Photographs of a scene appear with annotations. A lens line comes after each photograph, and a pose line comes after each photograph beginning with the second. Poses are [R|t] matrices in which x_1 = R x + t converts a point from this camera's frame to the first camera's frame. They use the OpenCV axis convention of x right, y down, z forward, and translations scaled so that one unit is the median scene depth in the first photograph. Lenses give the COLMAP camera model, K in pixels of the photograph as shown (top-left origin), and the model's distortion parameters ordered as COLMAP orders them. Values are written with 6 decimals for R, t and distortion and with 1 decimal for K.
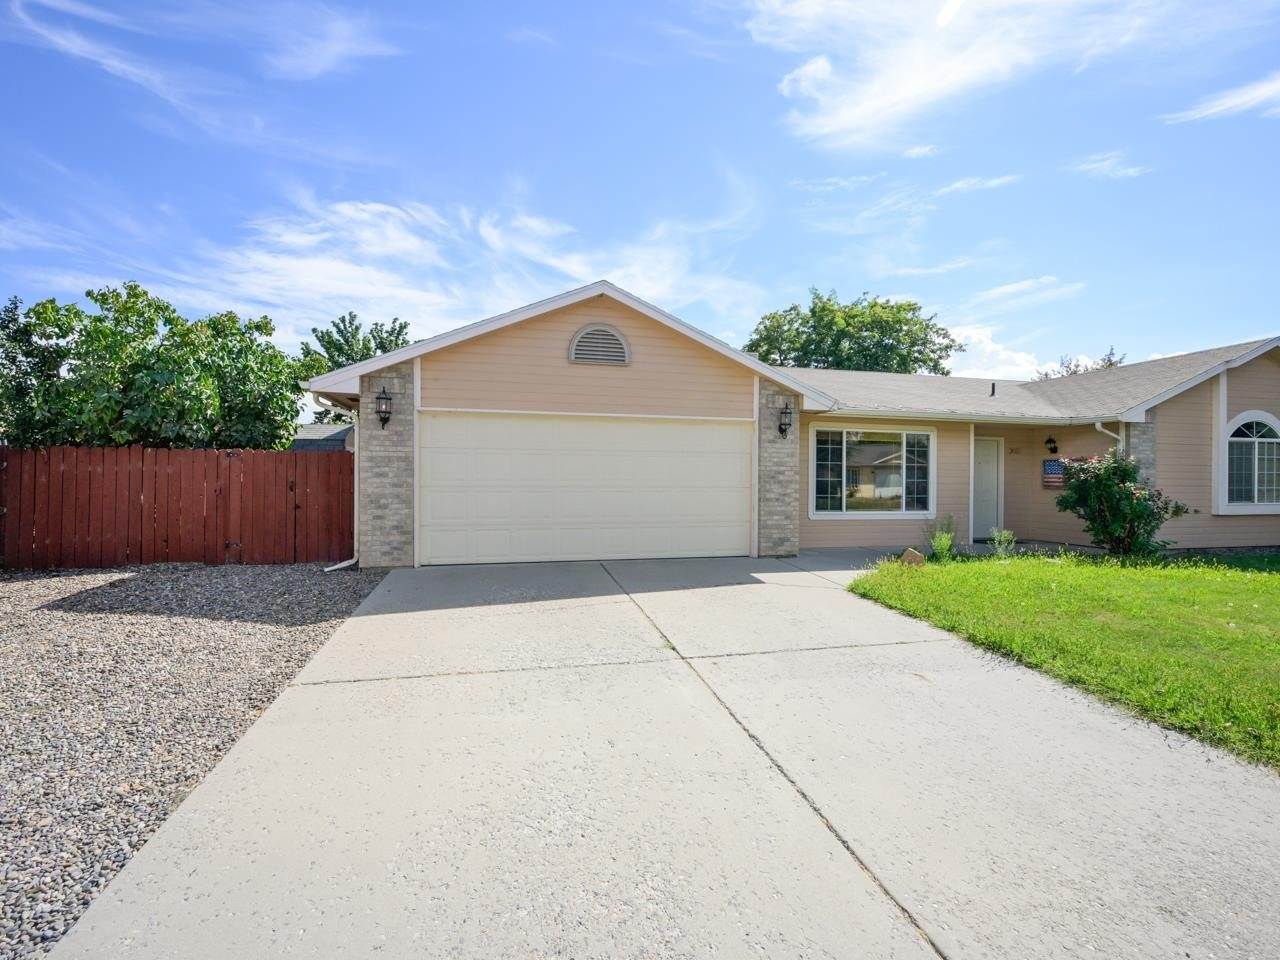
lens RADIAL K [[572.9, 0, 639.9], [0, 572.9, 473.9], [0, 0, 1]] dist [-0.012334, -0.000282]
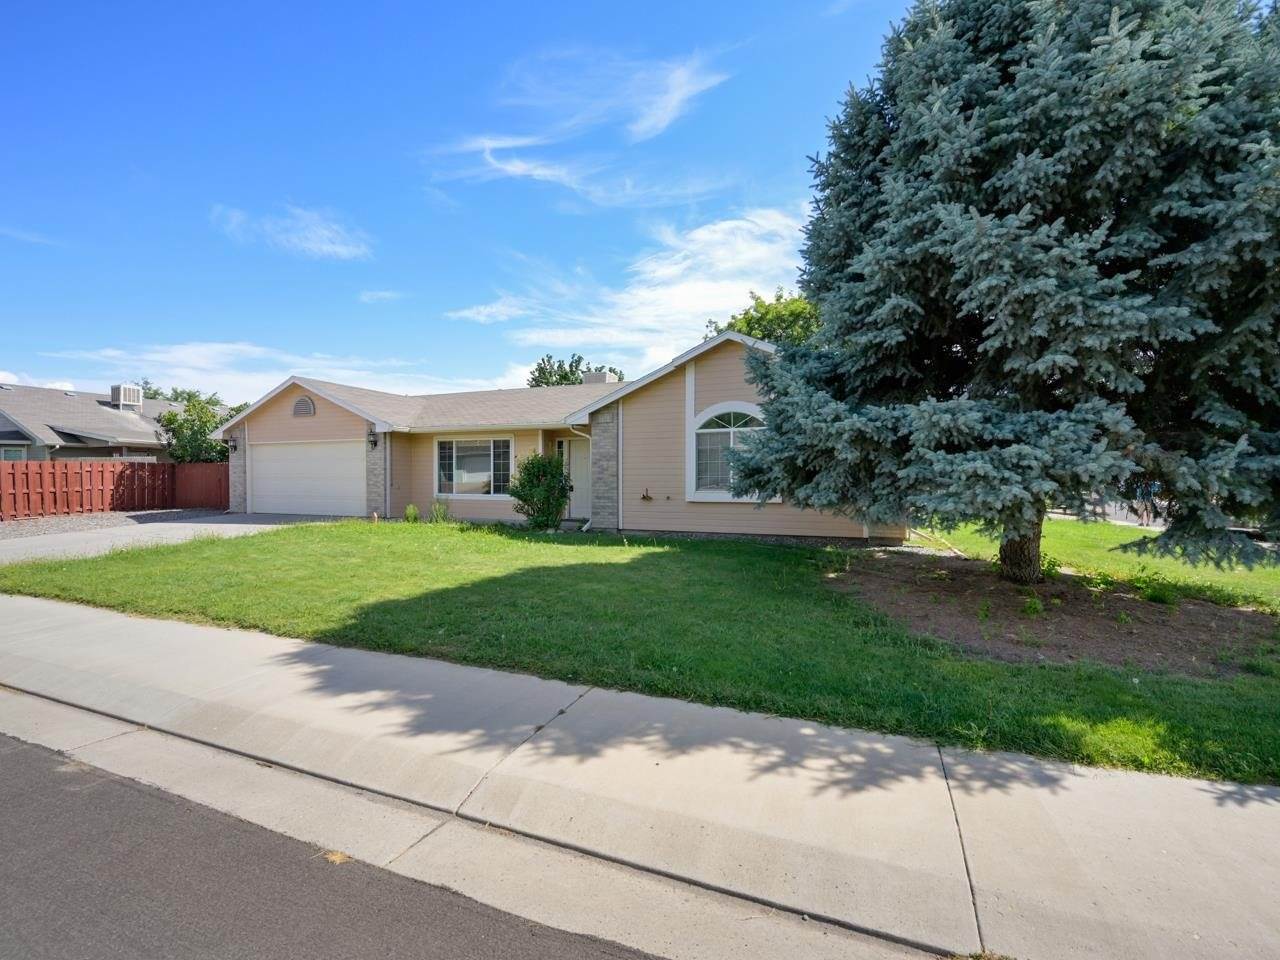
lens RADIAL K [[589.0, 0, 640.0], [0, 589.0, 480.0], [0, 0, 1]] dist [0.018499, -0.000080]
pose [[0.791187, -0.001373, -0.611573, 0.118370], [0.010277, 0.999886, 0.011050, 0.001178], [0.611488, -0.015028, 0.791111, 0.004497]]
